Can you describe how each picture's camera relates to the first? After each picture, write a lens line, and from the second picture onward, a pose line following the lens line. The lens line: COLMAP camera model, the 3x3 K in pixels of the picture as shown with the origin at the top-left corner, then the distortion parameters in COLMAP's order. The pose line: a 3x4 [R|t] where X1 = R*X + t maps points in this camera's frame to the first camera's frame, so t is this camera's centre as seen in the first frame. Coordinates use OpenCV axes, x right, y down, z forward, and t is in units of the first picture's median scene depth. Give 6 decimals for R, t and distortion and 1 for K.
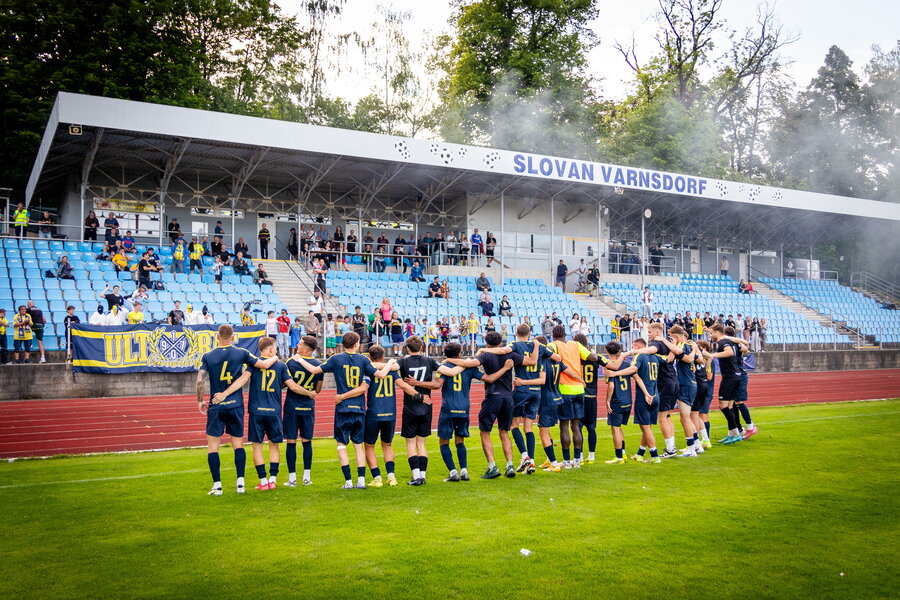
lens RADIAL K [[869.8, 0, 467.1], [0, 869.8, 320.1], [0, 0, 1]] dist [-0.000239, -0.002458]
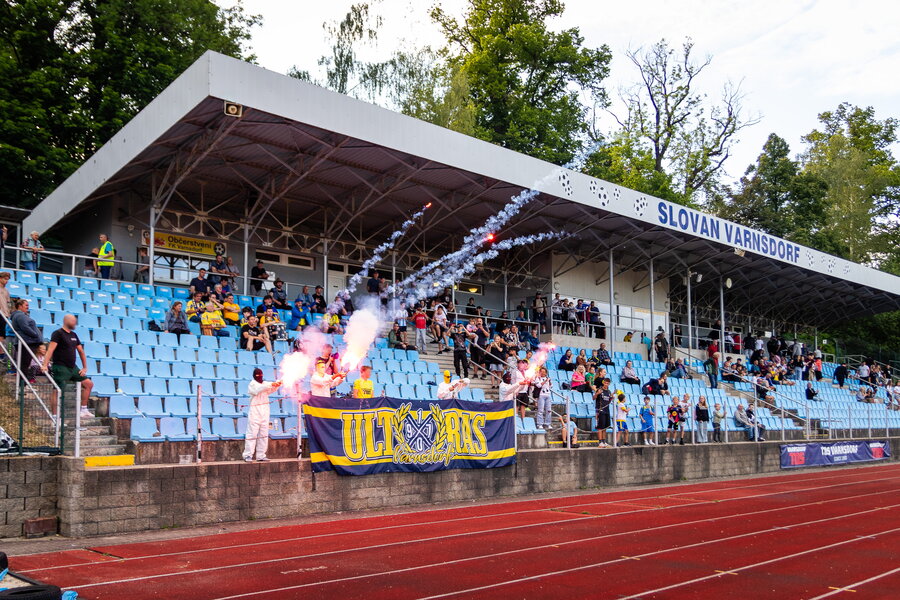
lens RADIAL K [[842.7, 0, 419.0], [0, 842.7, 369.6], [0, 0, 1]] dist [0.013638, 0.000705]
pose [[0.980897, 0.009226, 0.194308, -0.305130], [0.000190, 0.998829, -0.048384, 0.009060], [-0.194527, 0.047497, 0.979747, 0.241559]]
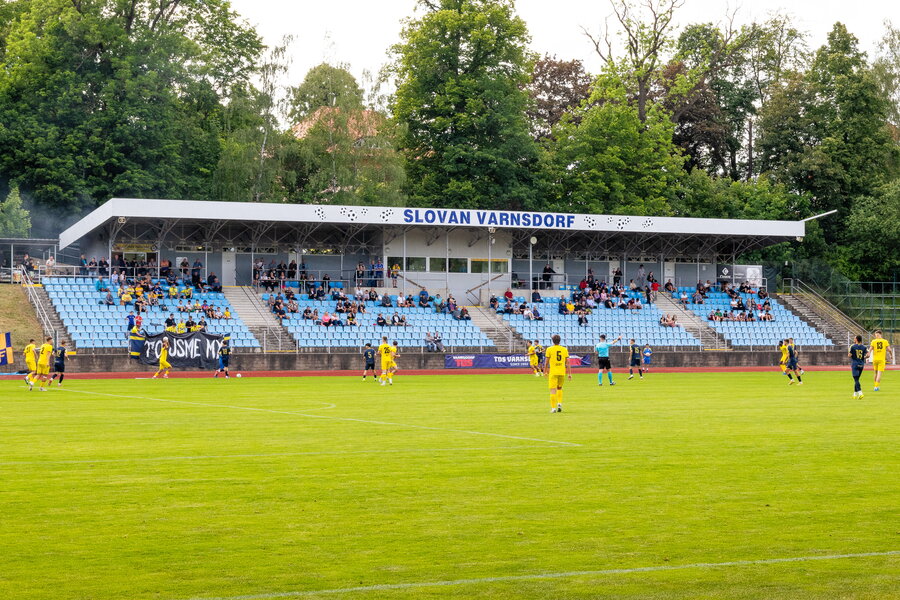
lens RADIAL K [[2001.5, 0, 493.6], [0, 2001.5, 299.5], [0, 0, 1]] dist [-0.021252, 0.063091]
pose [[0.996174, -0.000432, -0.087385, 0.445160], [0.000309, 0.999999, -0.001423, -0.039165], [0.087386, 0.001390, 0.996174, -2.037166]]
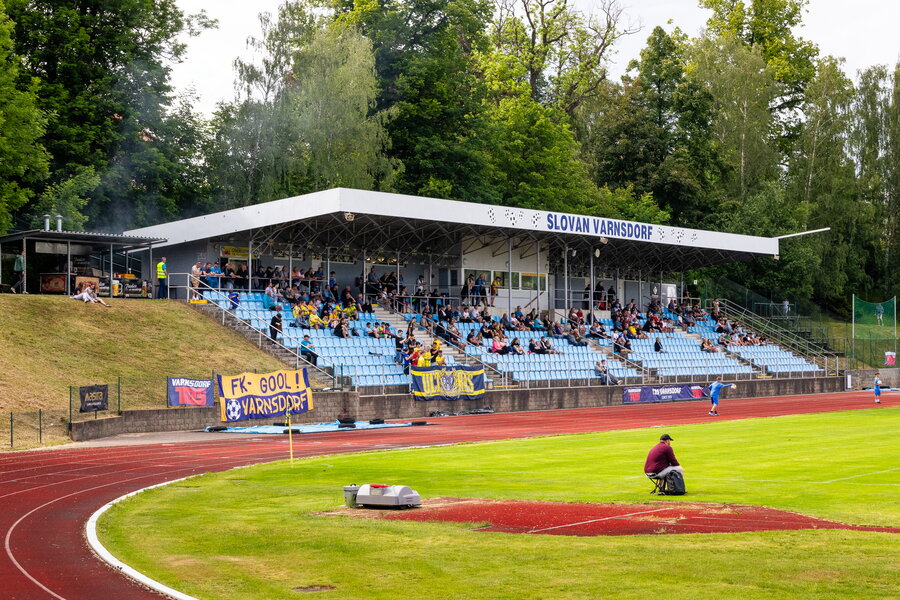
lens RADIAL K [[2001.5, 0, 493.6], [0, 2001.5, 299.5], [0, 0, 1]] dist [-0.021252, 0.063091]
pose [[0.886894, 0.007483, 0.461912, -1.158669], [-0.003090, 0.999943, -0.010265, -0.045353], [-0.461962, 0.007677, 0.886866, -1.244159]]
